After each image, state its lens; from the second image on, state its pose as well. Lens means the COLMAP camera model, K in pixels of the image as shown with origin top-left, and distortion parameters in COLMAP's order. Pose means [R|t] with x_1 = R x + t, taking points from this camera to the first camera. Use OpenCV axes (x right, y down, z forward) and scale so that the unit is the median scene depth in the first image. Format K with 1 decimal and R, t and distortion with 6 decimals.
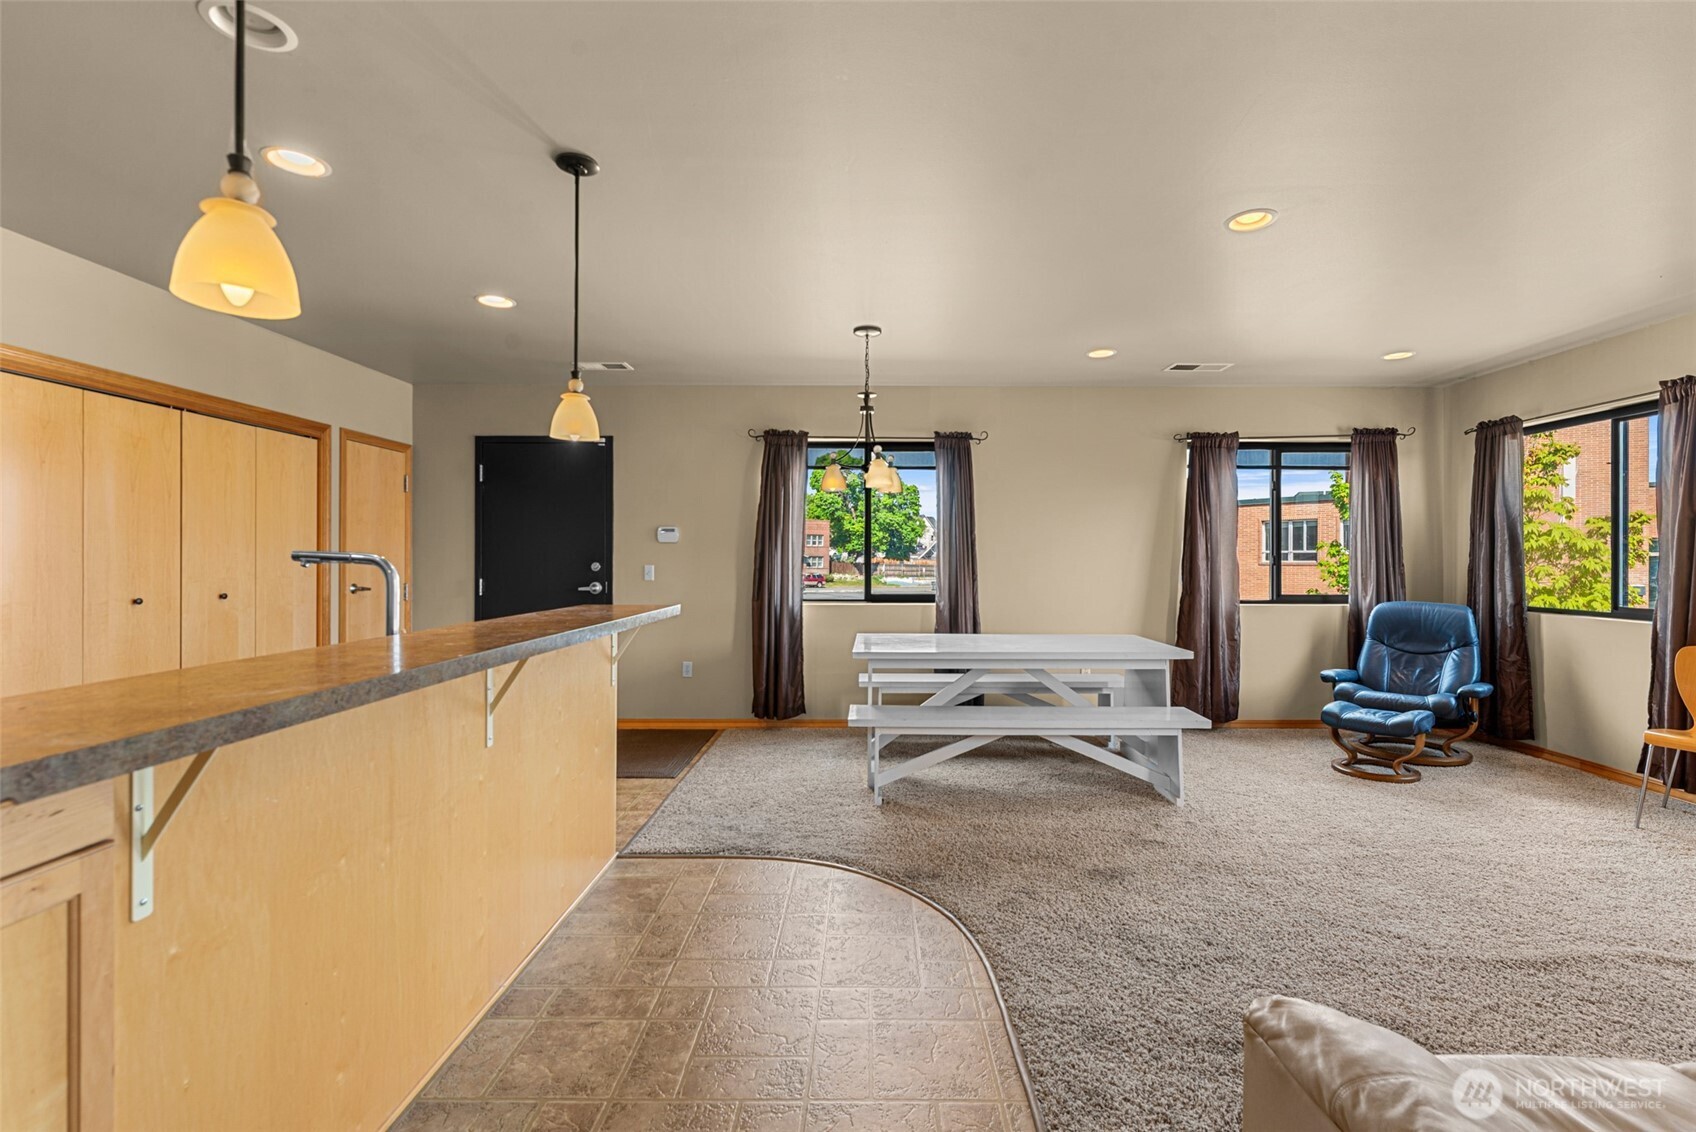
lens RADIAL K [[744.7, 0, 853.0], [0, 744.7, 556.7], [0, 0, 1]] dist [0.002011, -0.000727]
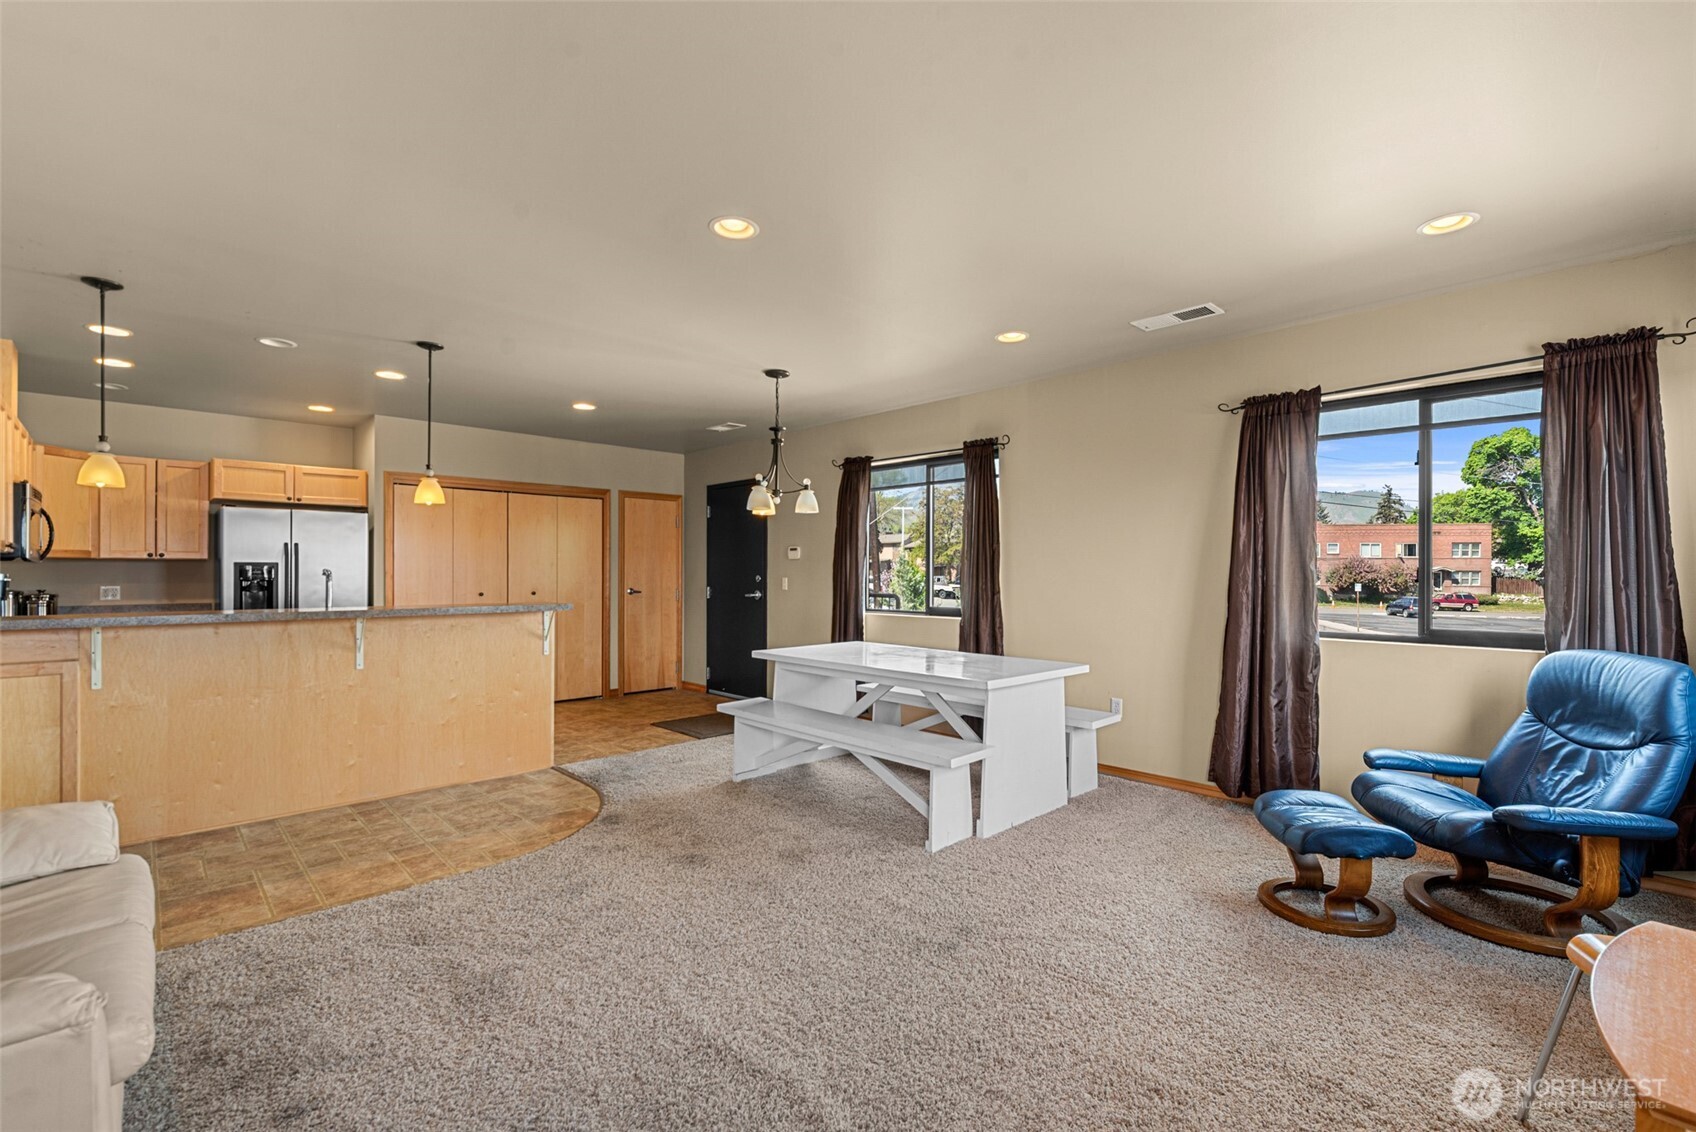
lens RADIAL K [[744.7, 0, 879.3], [0, 744.7, 575.0], [0, 0, 1]] dist [0.002011, -0.000727]
pose [[0.704374, 0.002206, -0.709826, 0.721591], [0.000965, 0.999991, 0.004066, 0.001988], [0.709829, -0.003550, 0.704365, 0.234524]]
